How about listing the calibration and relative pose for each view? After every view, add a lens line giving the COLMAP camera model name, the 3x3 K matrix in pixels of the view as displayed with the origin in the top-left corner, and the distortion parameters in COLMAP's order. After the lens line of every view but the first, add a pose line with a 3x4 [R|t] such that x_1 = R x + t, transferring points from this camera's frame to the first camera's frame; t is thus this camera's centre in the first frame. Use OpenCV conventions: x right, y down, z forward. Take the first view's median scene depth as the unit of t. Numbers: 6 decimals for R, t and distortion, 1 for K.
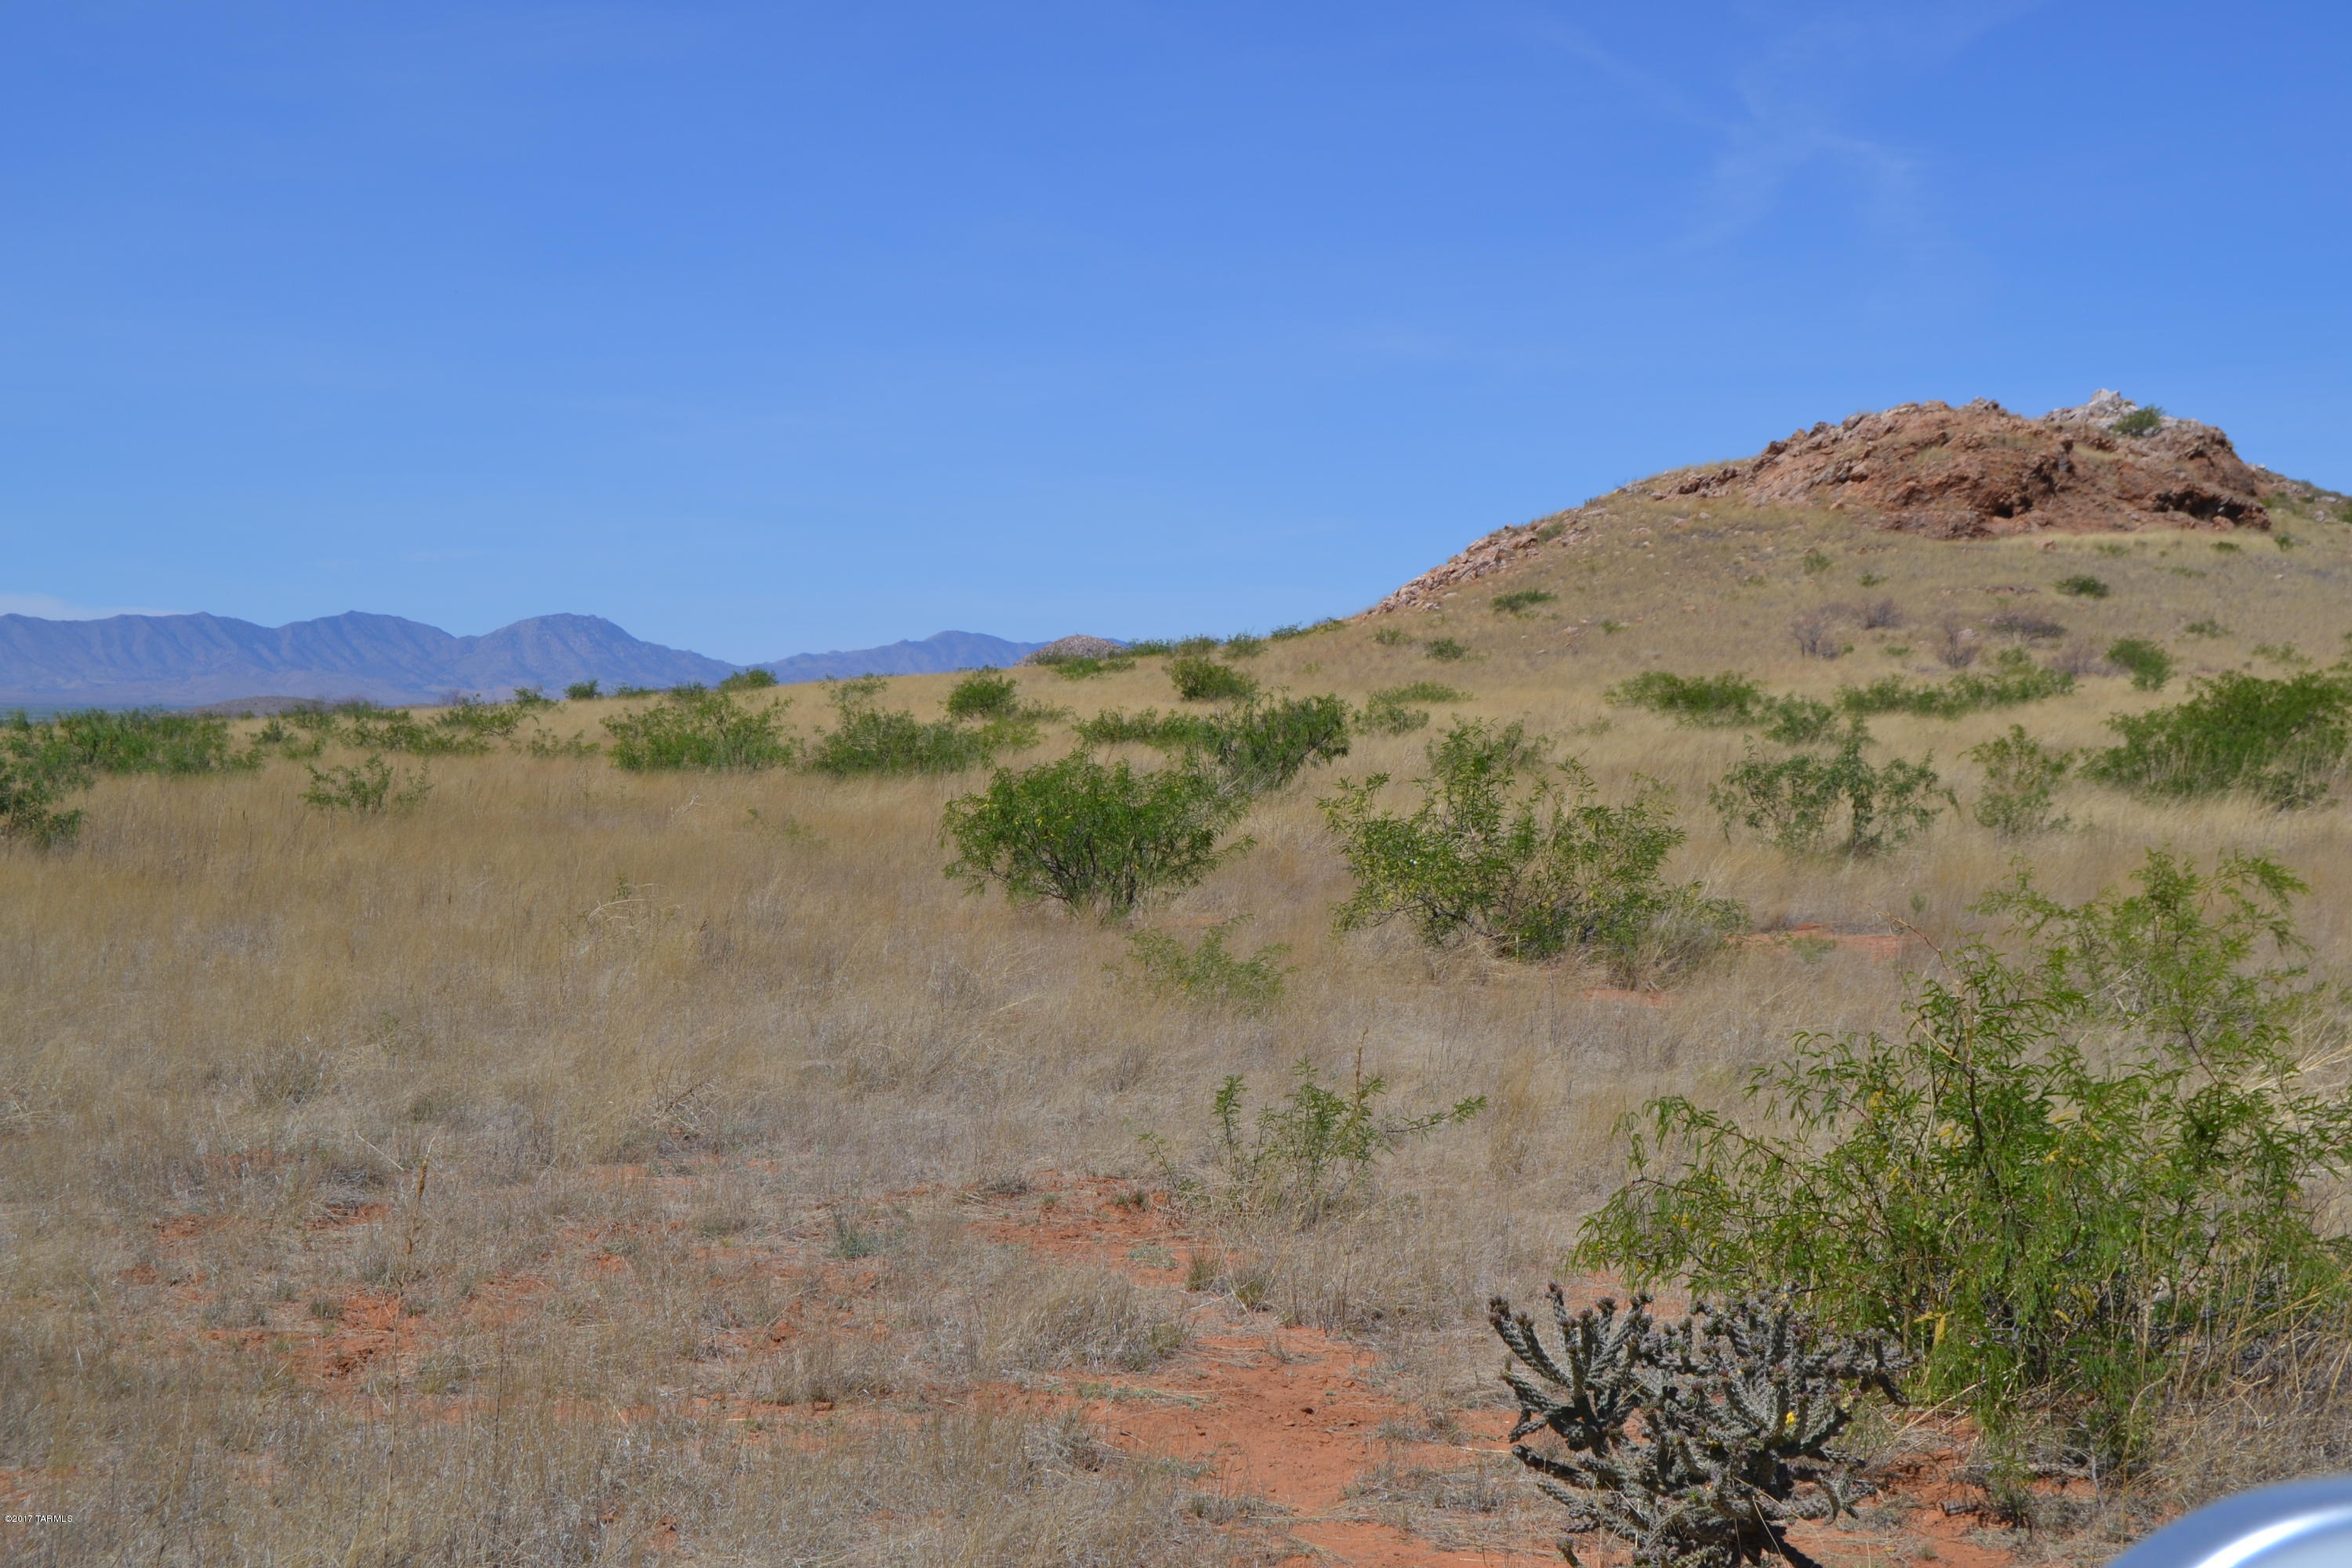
lens RADIAL K [[3464.4, 0, 1165.0], [0, 3464.4, 788.7], [0, 0, 1]] dist [-0.049427, 0.000000]
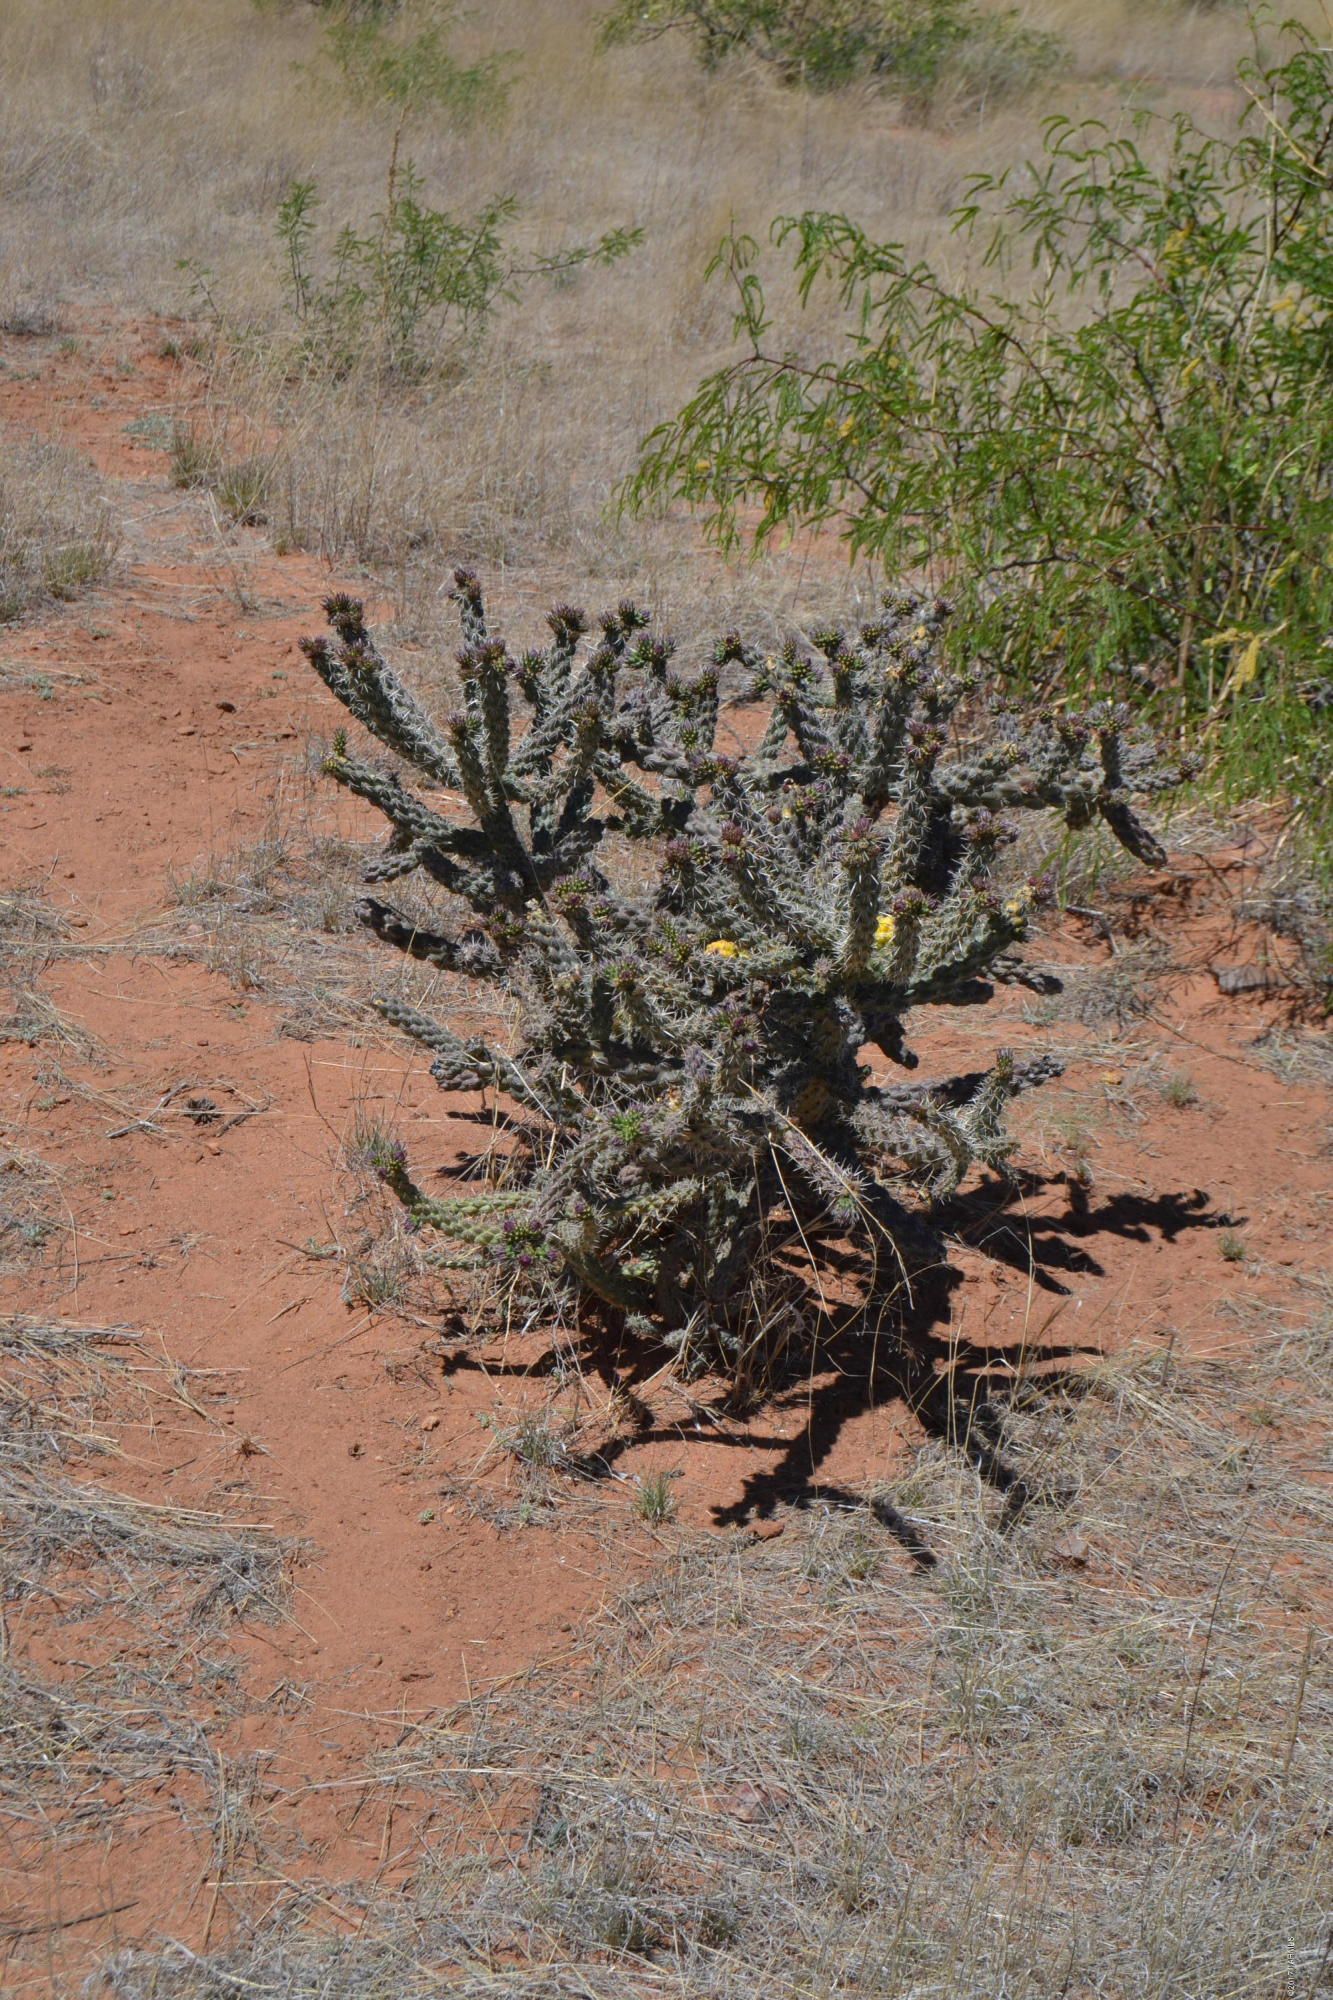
lens RADIAL K [[3160.4, 0, 673.6], [0, 3160.4, 1010.1], [0, 0, 1]] dist [-0.035750, 0.000000]
pose [[0.998123, 0.035605, 0.049820, 0.099191], [-0.049617, 0.947045, 0.317243, 0.048397], [-0.035886, -0.319120, 0.947035, 0.455328]]
